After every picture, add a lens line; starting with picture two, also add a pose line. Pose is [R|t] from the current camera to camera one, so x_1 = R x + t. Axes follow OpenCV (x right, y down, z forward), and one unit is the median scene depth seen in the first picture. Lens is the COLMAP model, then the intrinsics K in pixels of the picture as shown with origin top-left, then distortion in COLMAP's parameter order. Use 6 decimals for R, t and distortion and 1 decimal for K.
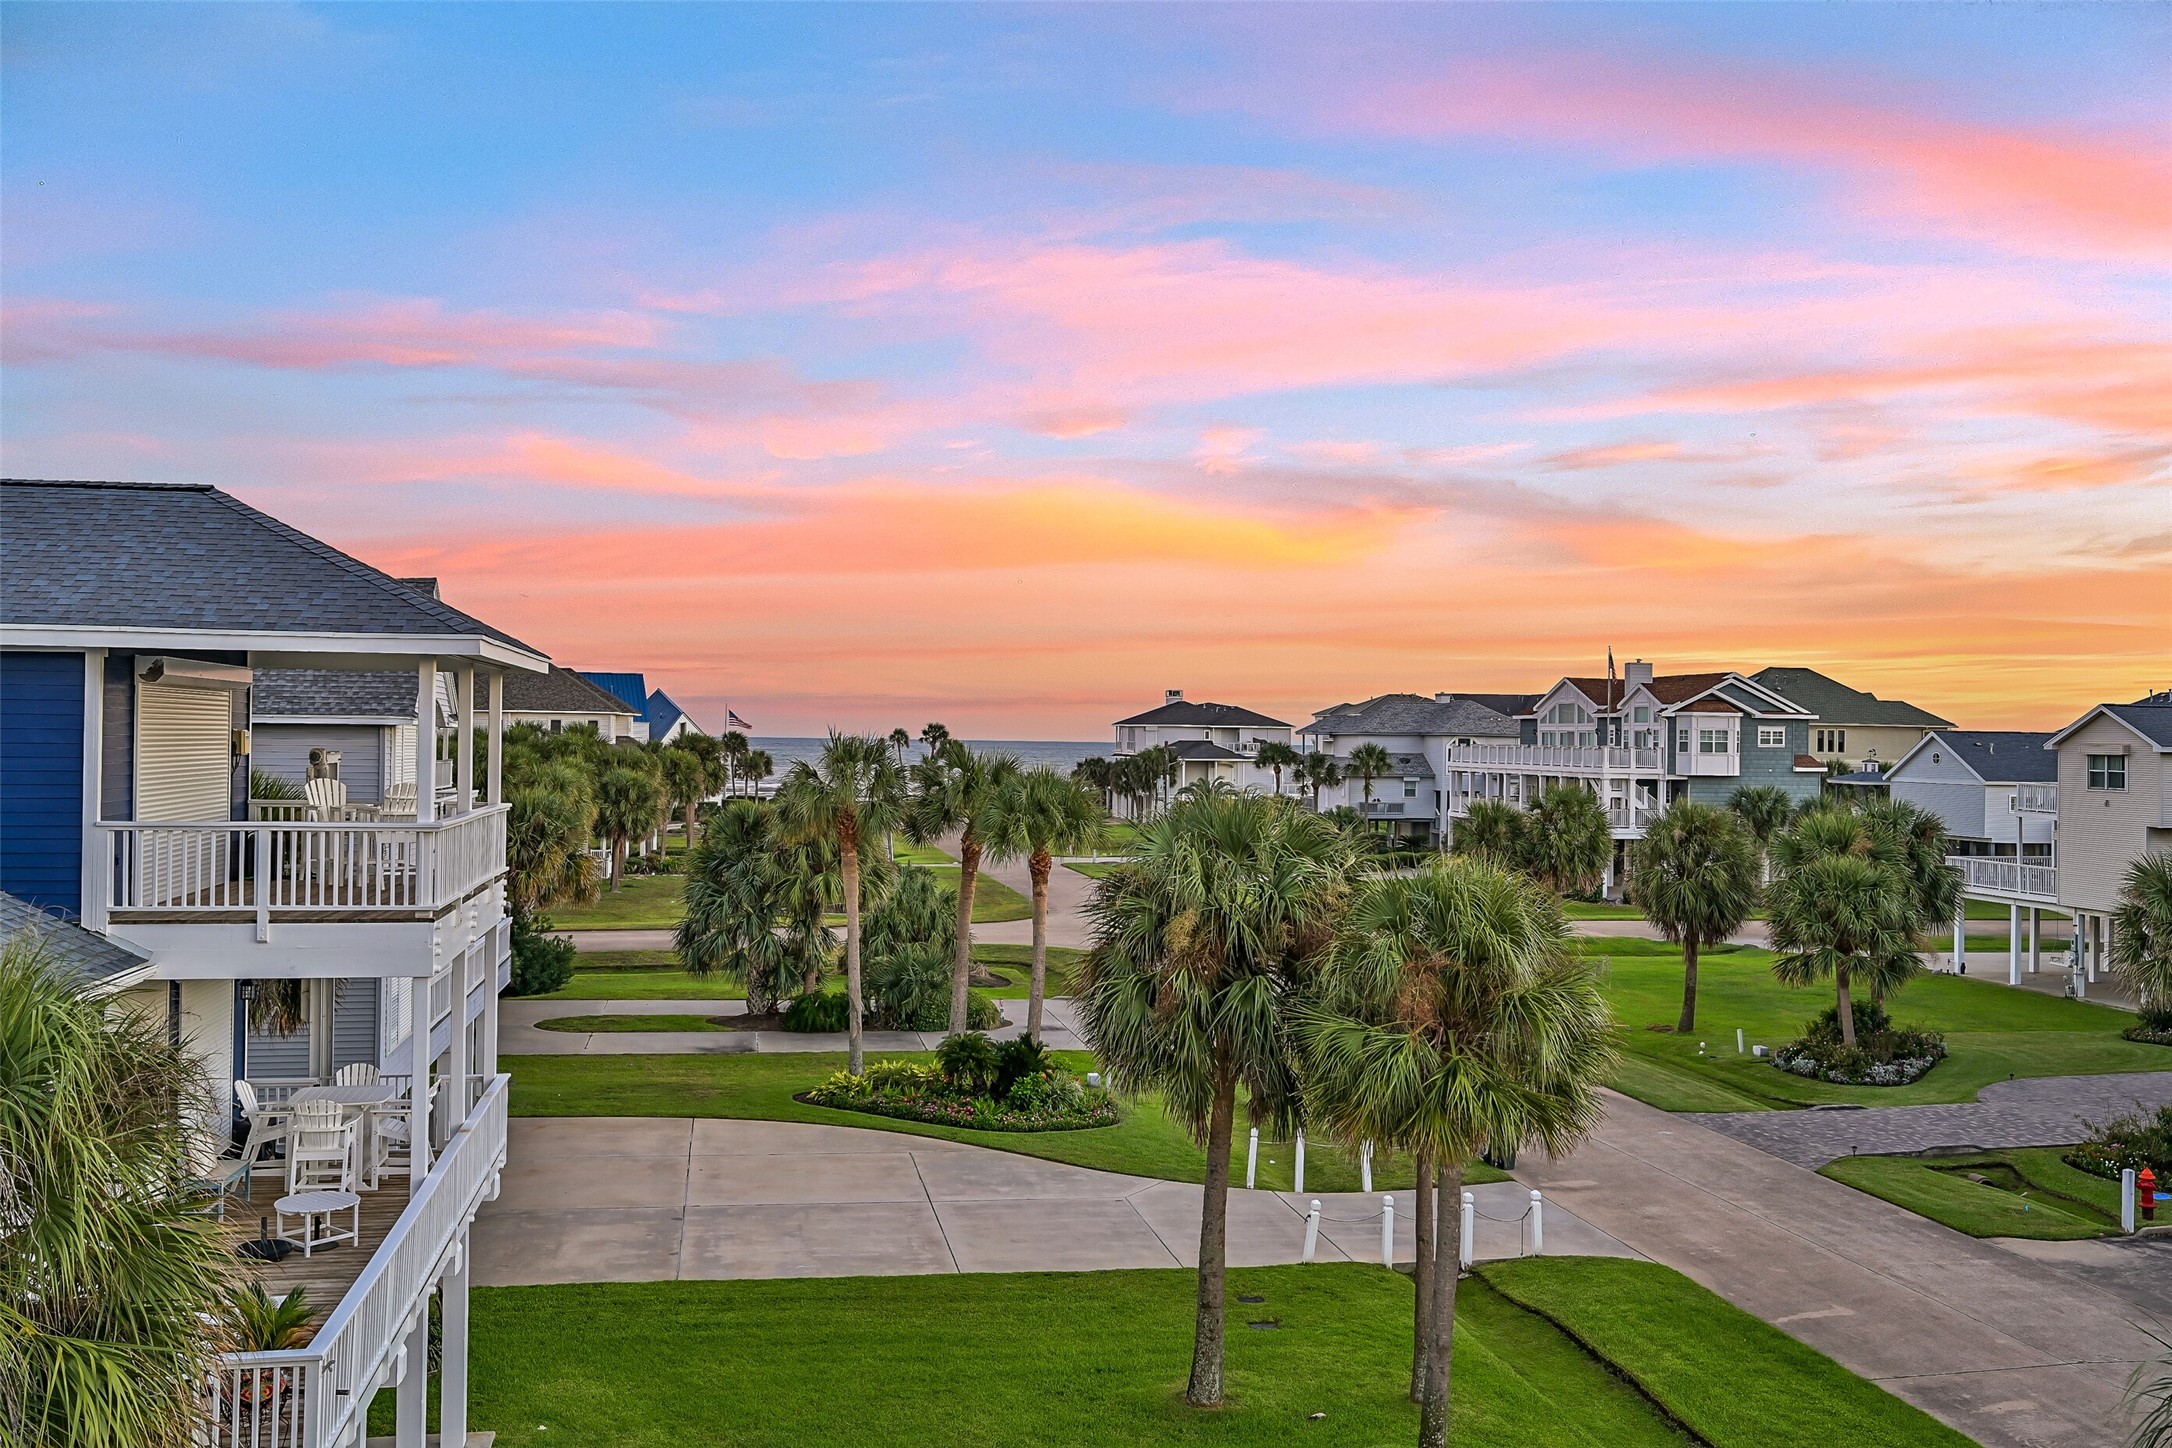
lens RADIAL K [[1877.3, 0, 1090.7], [0, 1877.3, 727.8], [0, 0, 1]] dist [0.002330, -0.012665]
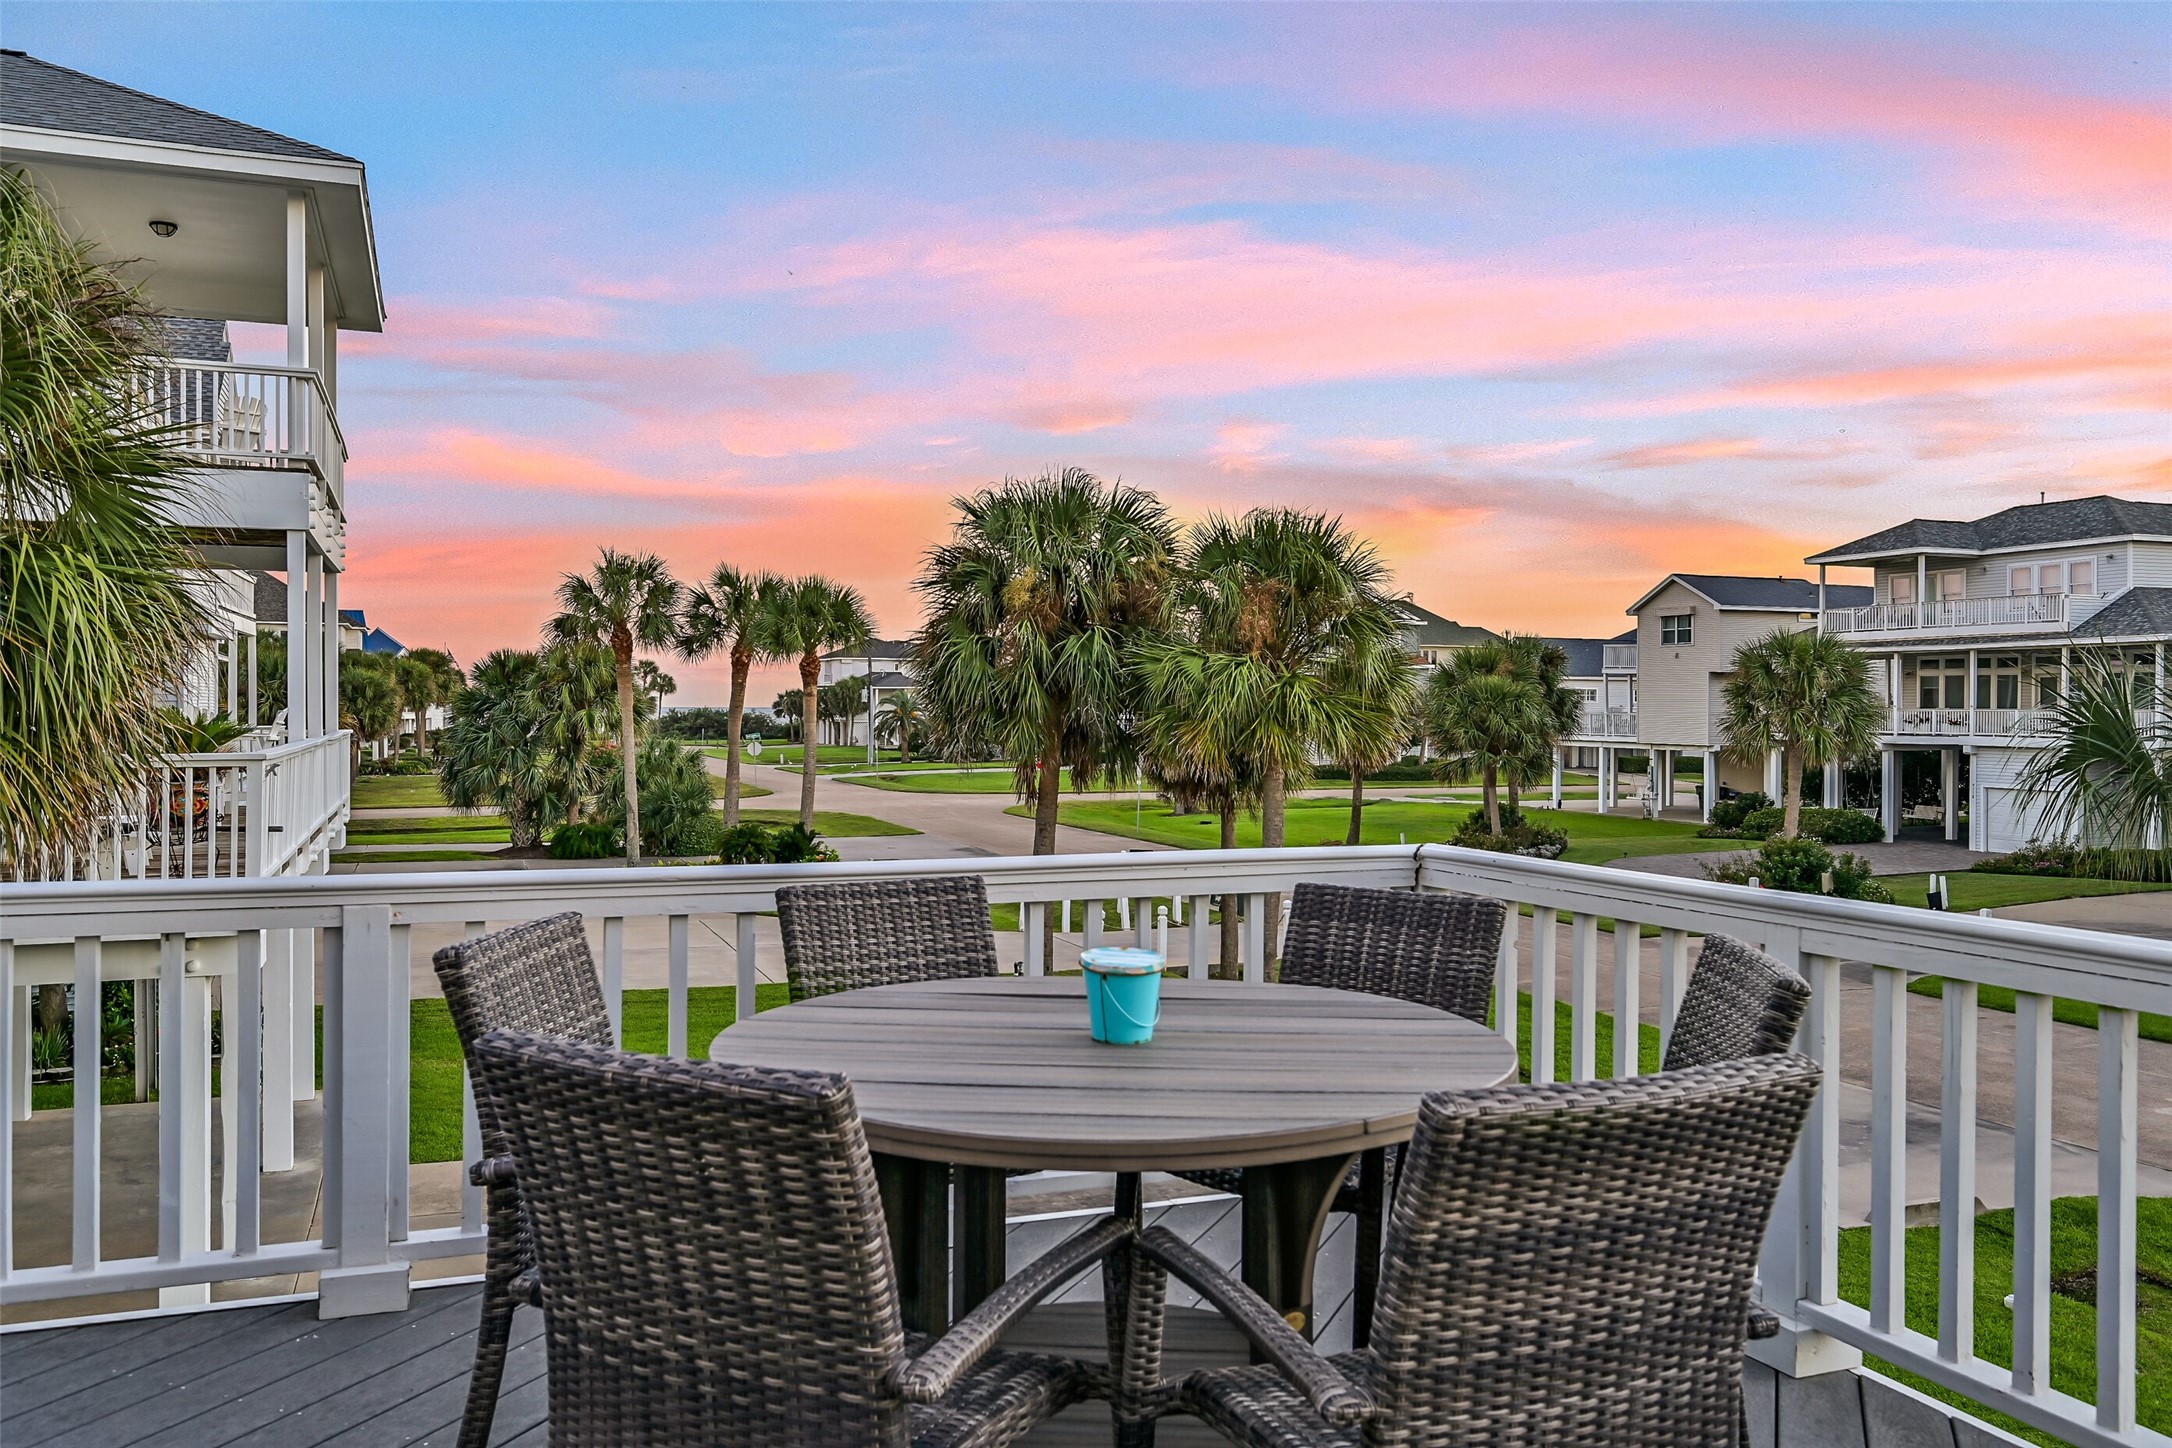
lens RADIAL K [[1642.0, 0, 1088.2], [0, 1642.0, 727.8], [0, 0, 1]] dist [-0.007138, 0.001749]
pose [[0.981590, -0.011745, 0.190640, -0.044964], [0.008746, 0.999825, 0.016564, 0.083208], [-0.190801, -0.014591, 0.981520, 0.037175]]
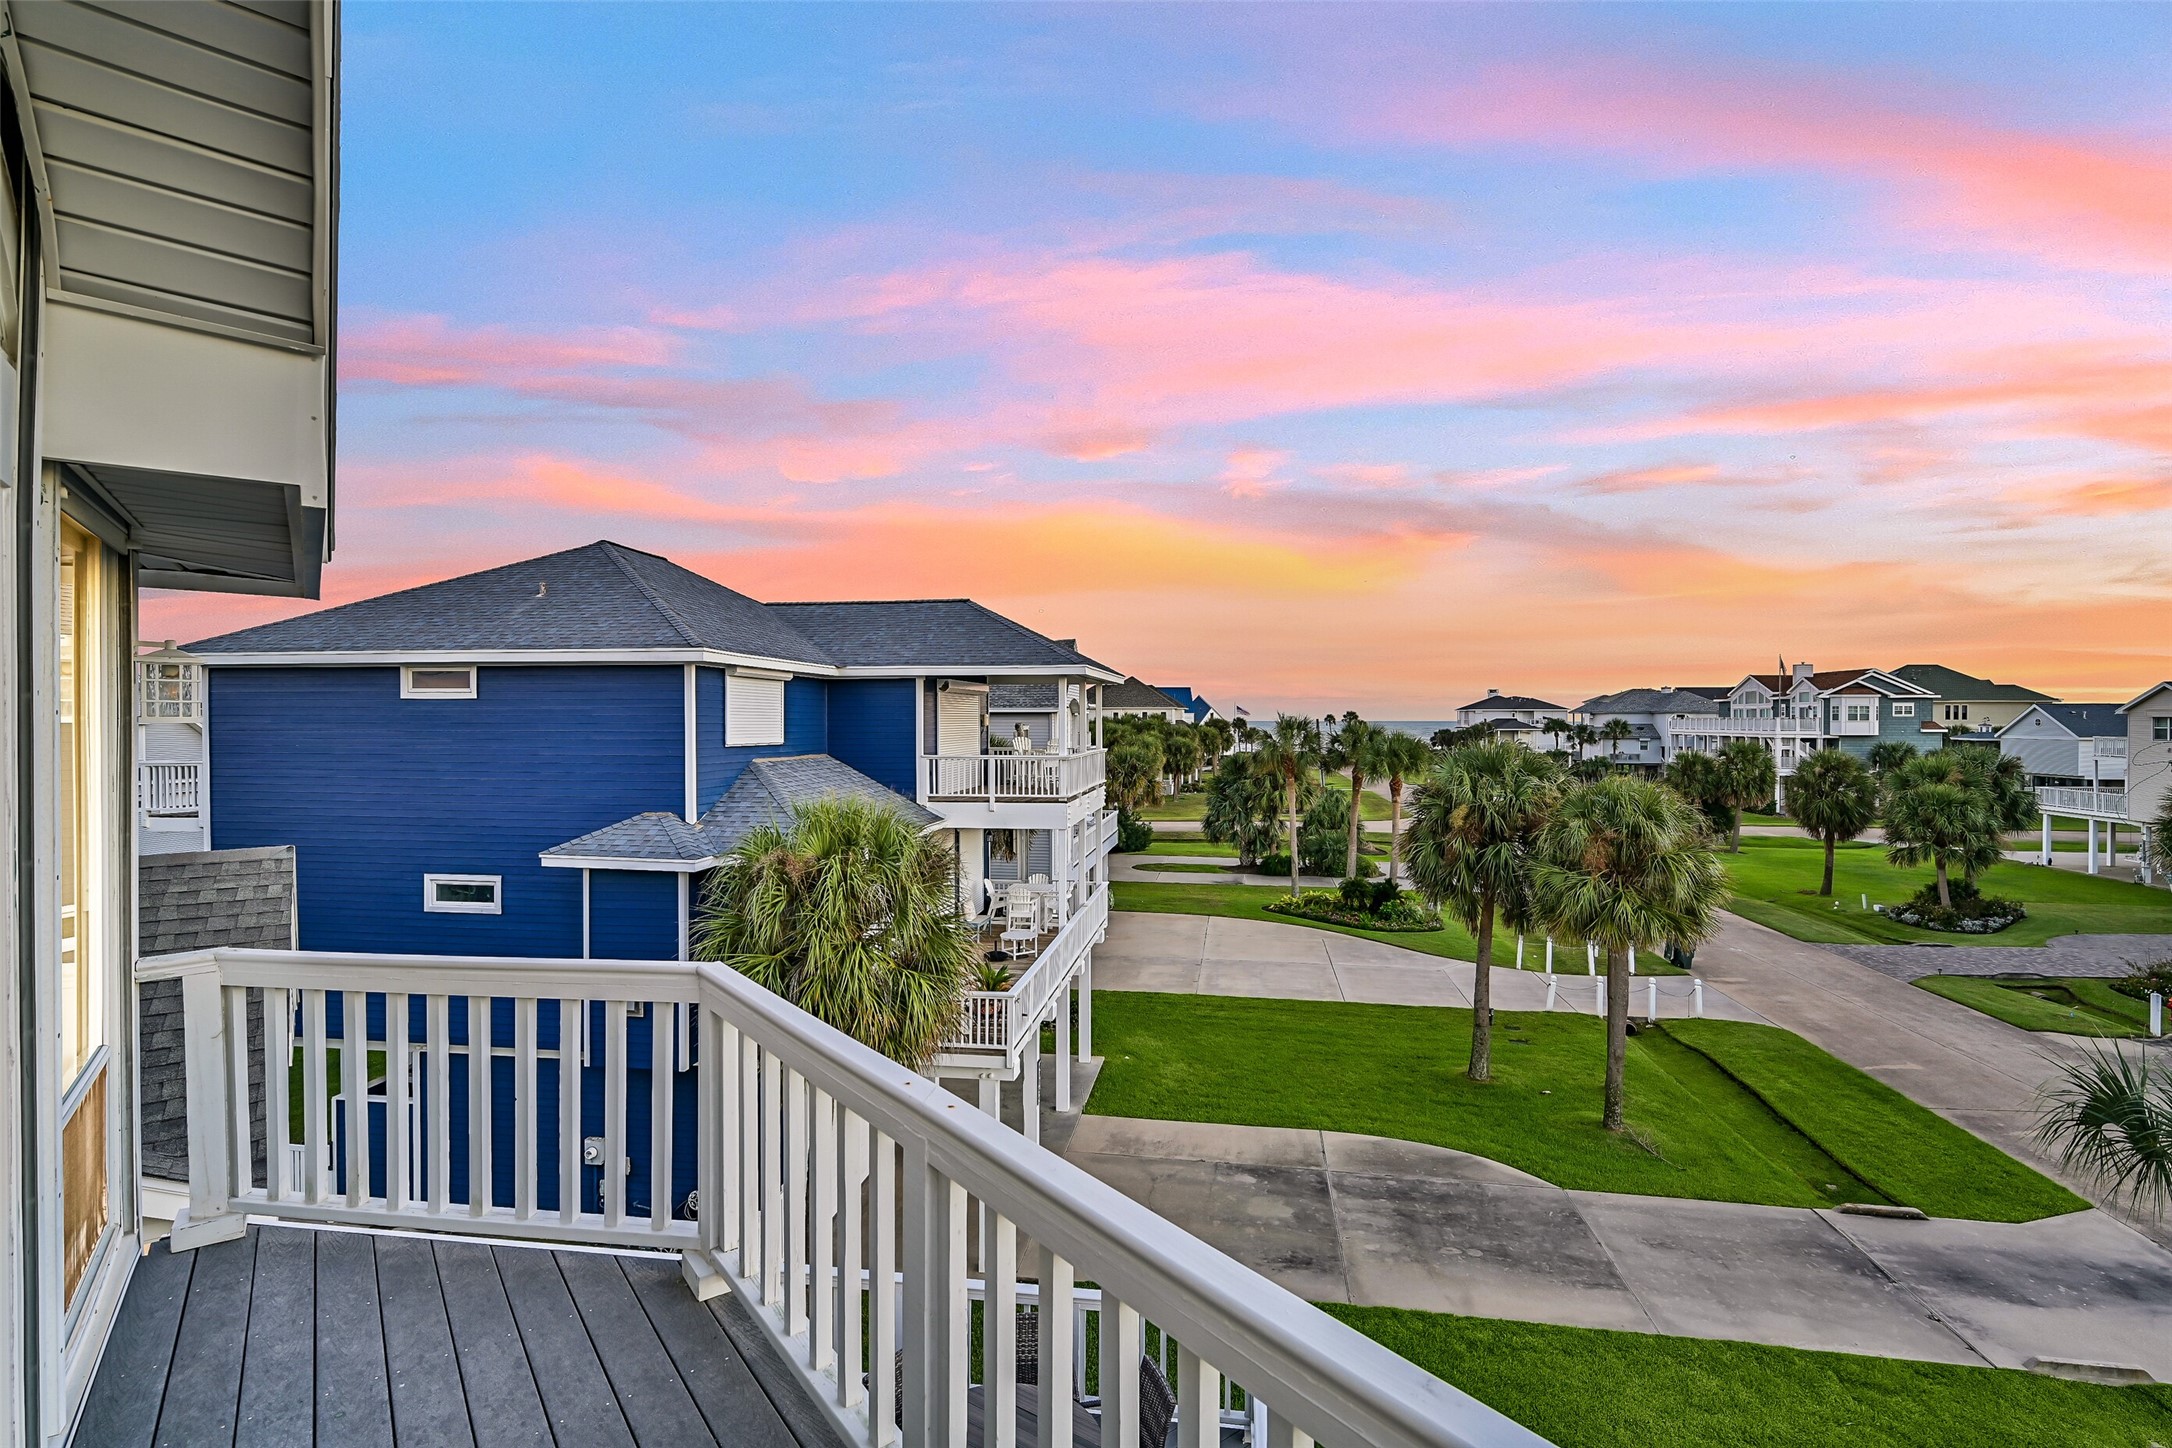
lens RADIAL K [[1028.3, 0, 1095.1], [0, 1028.3, 728.0], [0, 0, 1]] dist [0.000263, 0.000061]
pose [[0.945563, -0.011771, -0.325226, 0.019536], [0.015536, 0.999839, 0.008983, 0.003735], [0.325068, -0.013547, 0.945593, -0.026261]]
